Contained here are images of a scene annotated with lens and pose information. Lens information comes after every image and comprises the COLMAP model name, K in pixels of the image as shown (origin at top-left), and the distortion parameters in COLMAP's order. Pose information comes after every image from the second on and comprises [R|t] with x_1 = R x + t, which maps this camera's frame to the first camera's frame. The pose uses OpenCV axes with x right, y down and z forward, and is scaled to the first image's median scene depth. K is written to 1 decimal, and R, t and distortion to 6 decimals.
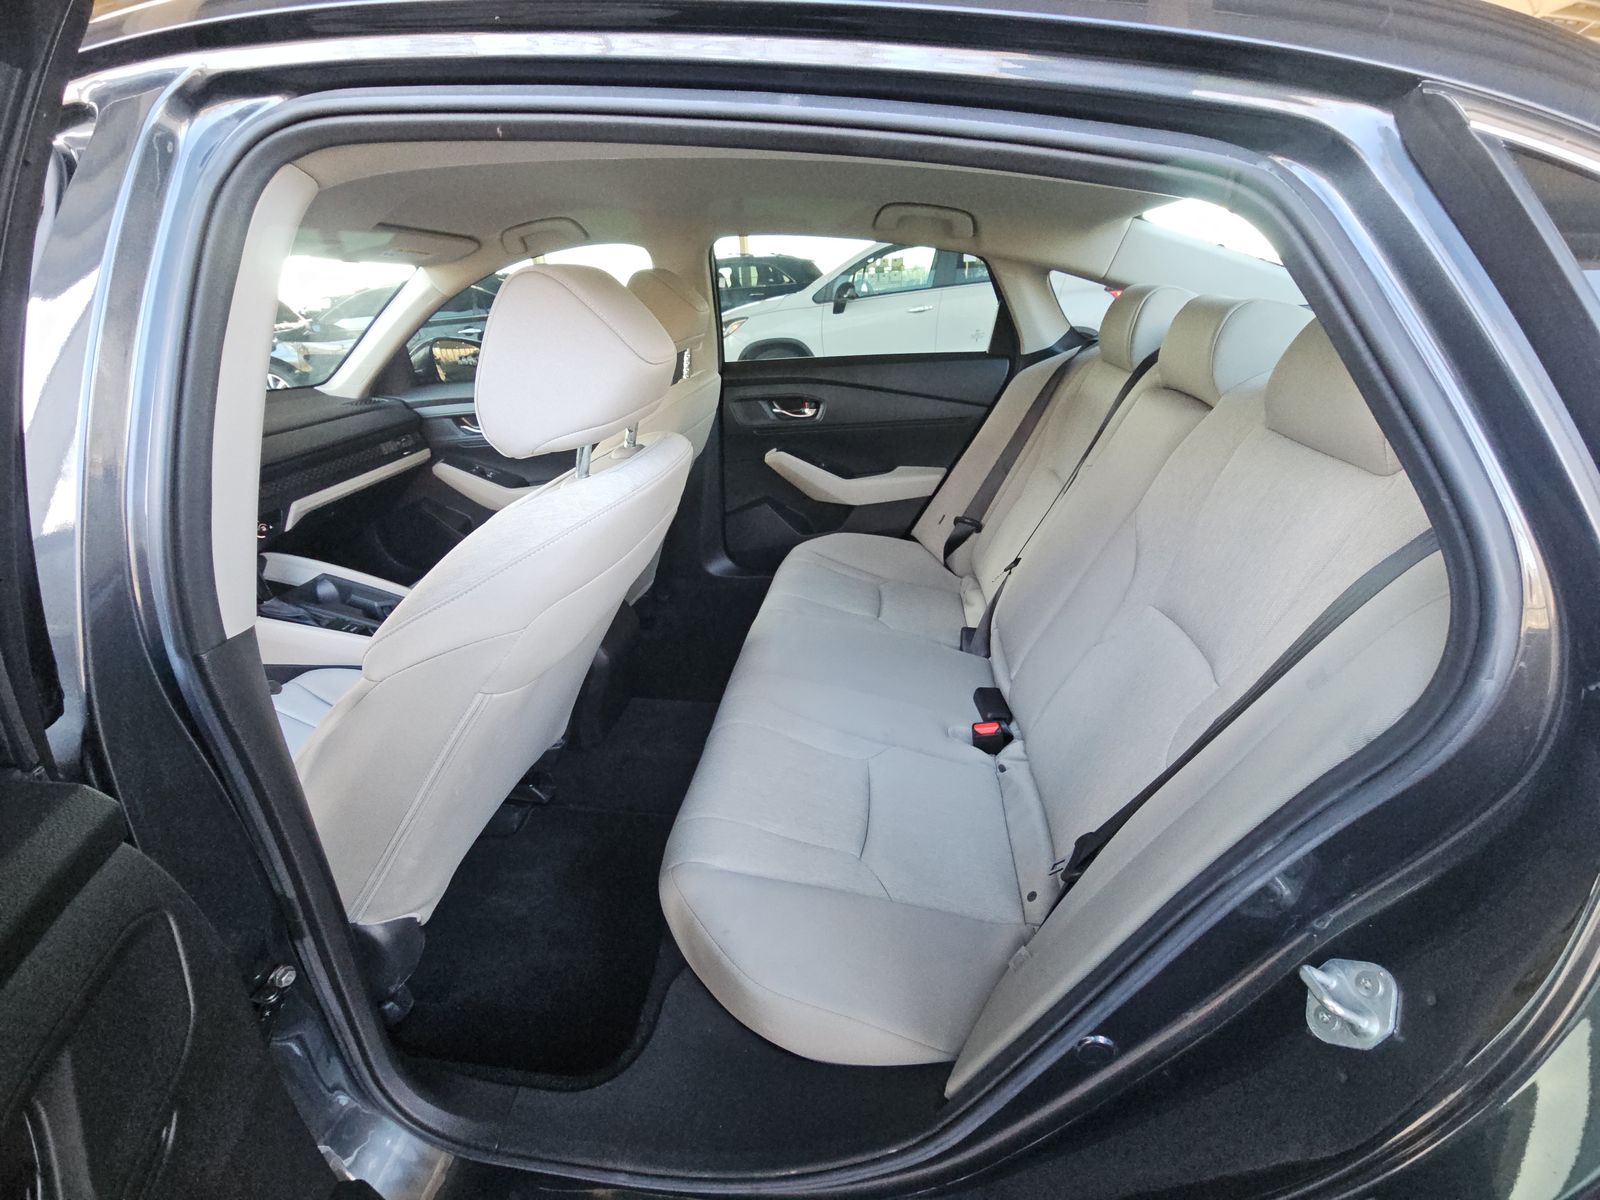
lens RADIAL K [[649.7, 0, 797.2], [0, 649.7, 594.7], [0, 0, 1]] dist [0.002518, -0.004290]
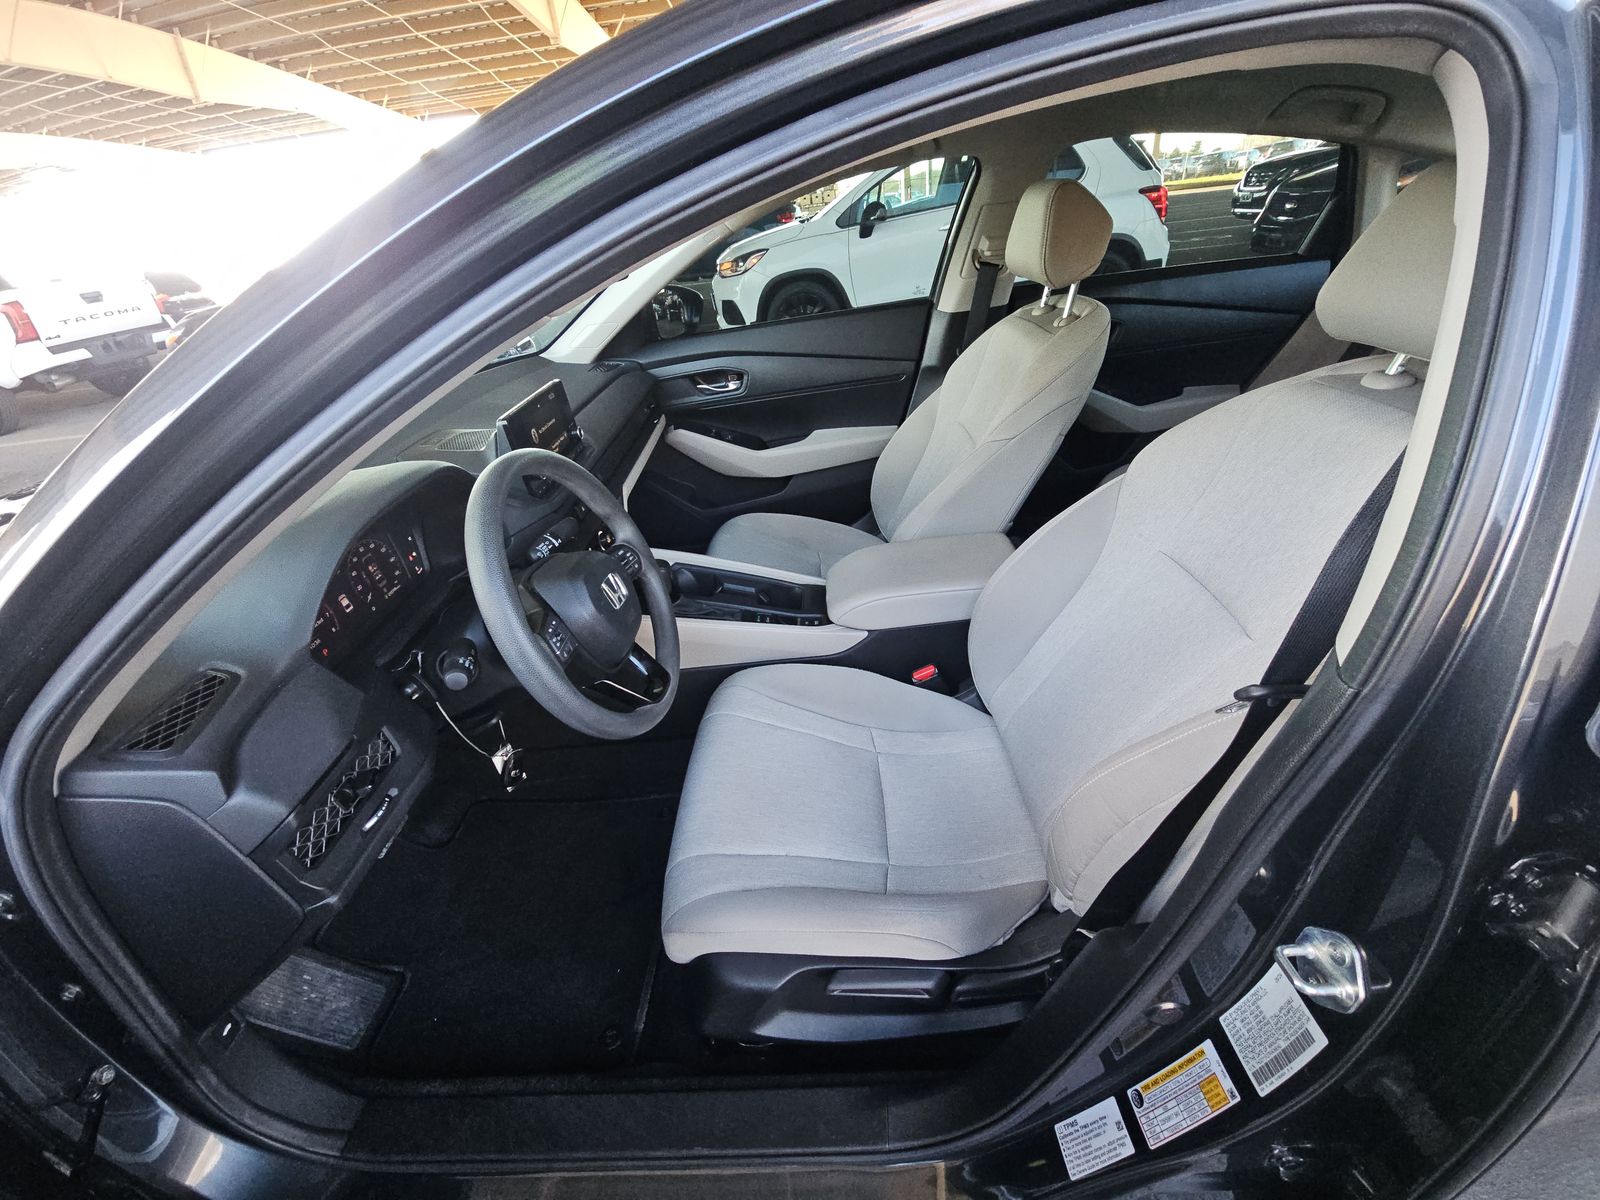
lens RADIAL K [[649.7, 0, 797.2], [0, 649.7, 594.7], [0, 0, 1]] dist [0.002518, -0.004290]
pose [[0.992552, -0.106679, 0.058828, -0.465191], [0.101170, 0.990809, 0.089791, -0.039477], [-0.067866, -0.083171, 0.994222, 0.070262]]
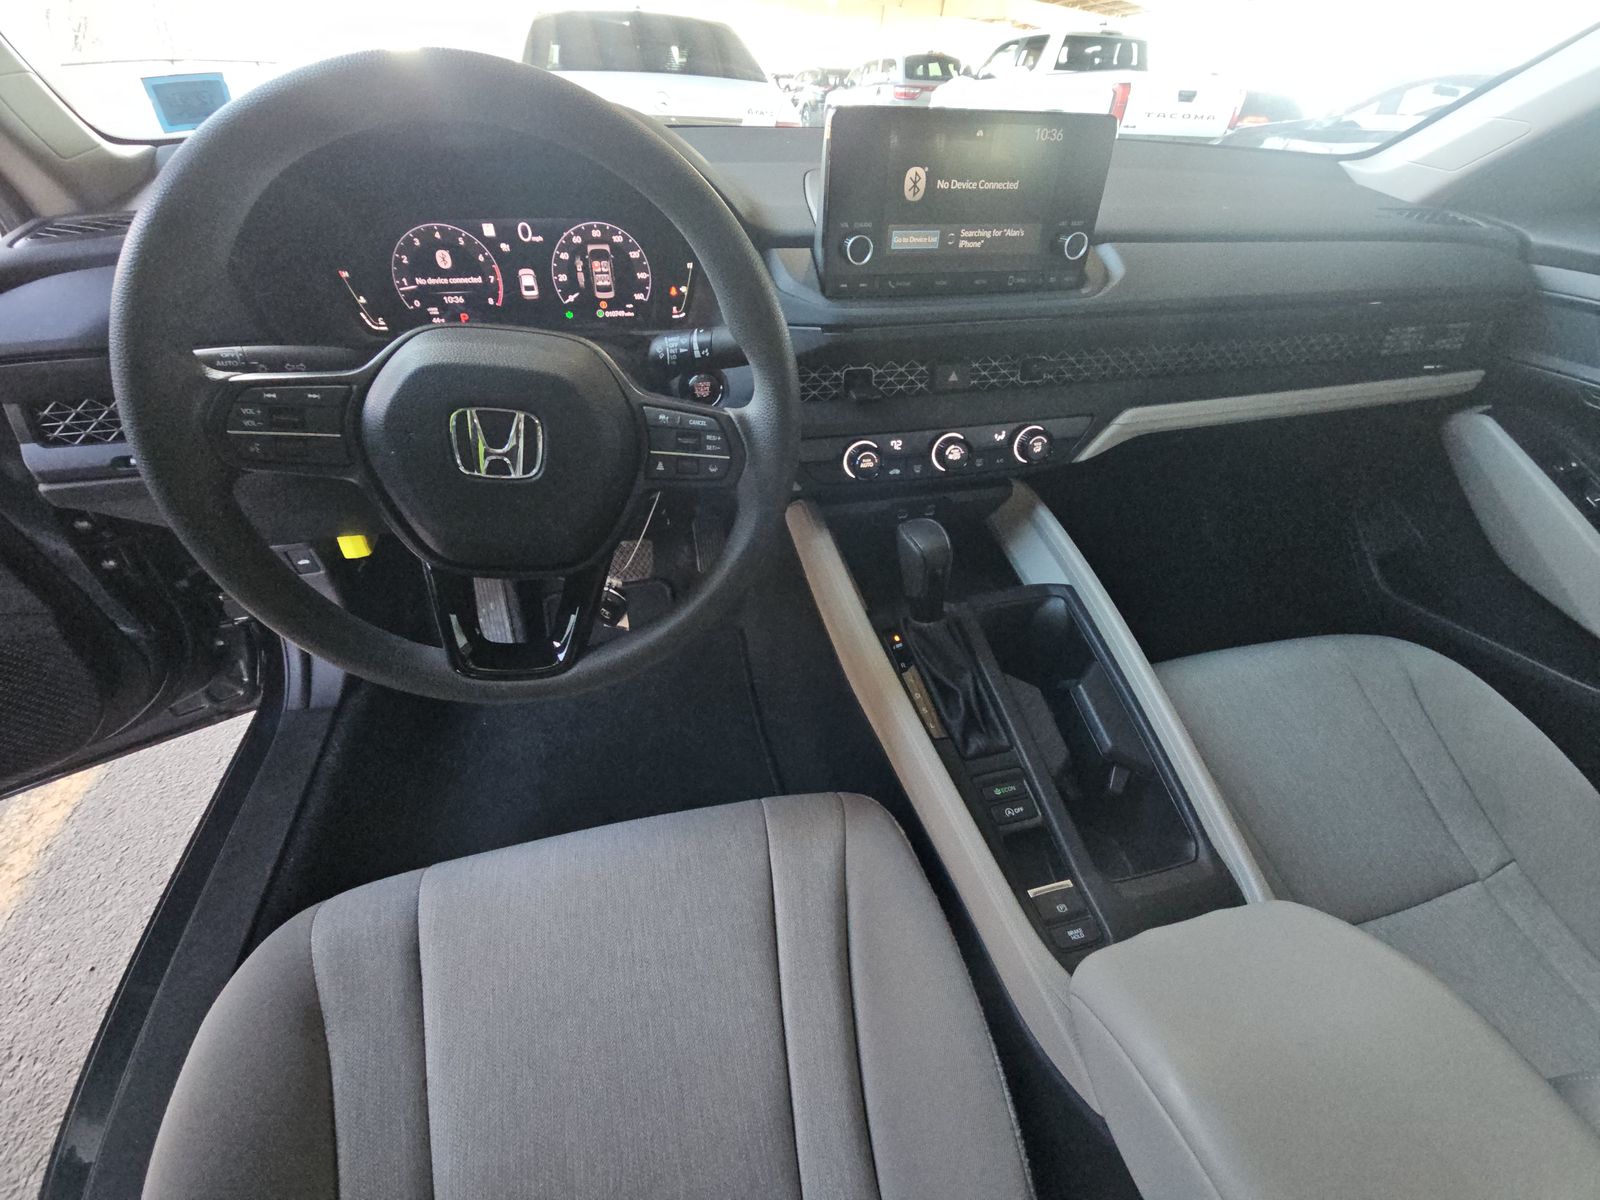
lens RADIAL K [[649.7, 0, 797.2], [0, 649.7, 594.7], [0, 0, 1]] dist [0.002518, -0.004290]
pose [[0.380064, 0.601747, -0.702462, -0.364721], [-0.443940, 0.784932, 0.432202, -0.101523], [0.811461, 0.147587, 0.565464, 0.449000]]
